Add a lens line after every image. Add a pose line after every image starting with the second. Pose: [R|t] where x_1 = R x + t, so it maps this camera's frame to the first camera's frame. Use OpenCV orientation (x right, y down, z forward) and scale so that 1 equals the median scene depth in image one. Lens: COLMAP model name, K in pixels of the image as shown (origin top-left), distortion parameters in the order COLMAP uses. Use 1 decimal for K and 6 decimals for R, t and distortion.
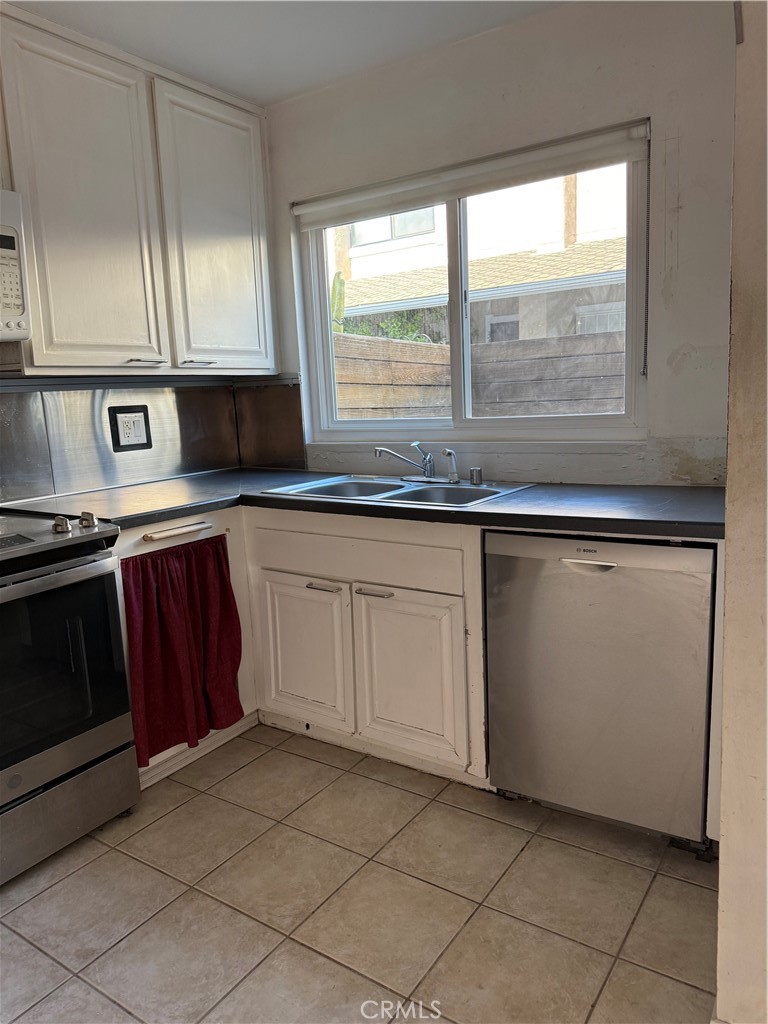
lens RADIAL K [[720.0, 0, 383.4], [0, 720.0, 511.0], [0, 0, 1]] dist [0.023495, -0.040462]
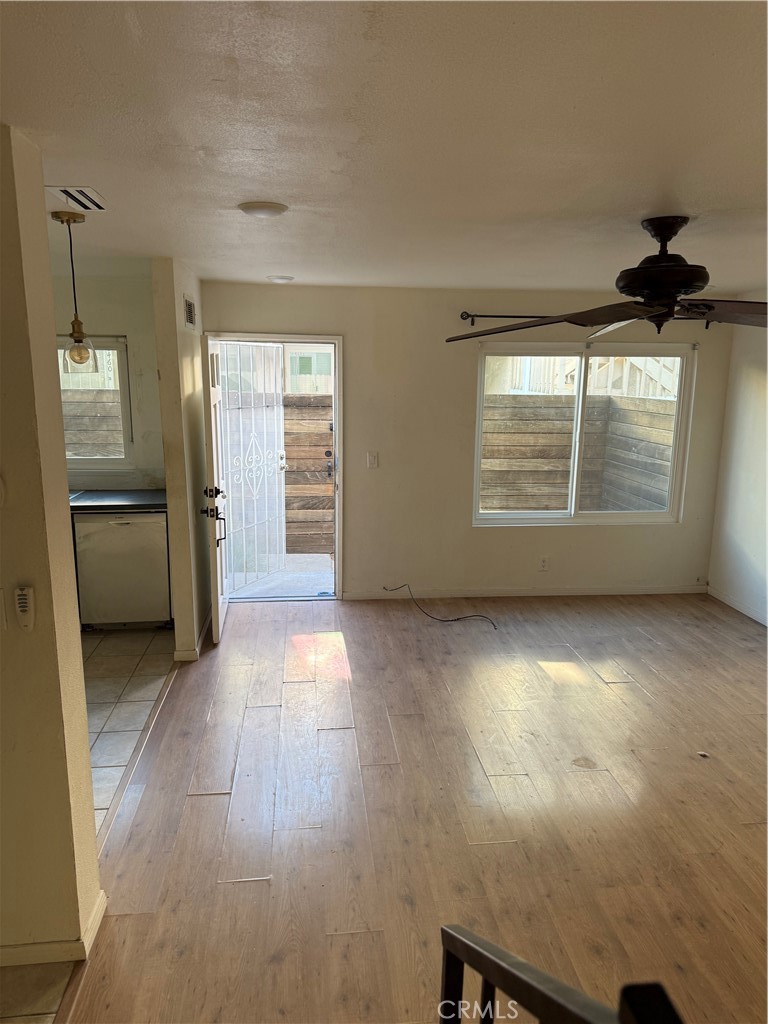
lens RADIAL K [[720.0, 0, 384.6], [0, 720.0, 512.1], [0, 0, 1]] dist [0.023495, -0.040462]
pose [[0.758646, -0.079772, 0.646600, -0.561909], [0.069152, 0.996729, 0.041833, -0.006511], [-0.647822, 0.012977, 0.761681, -1.337241]]
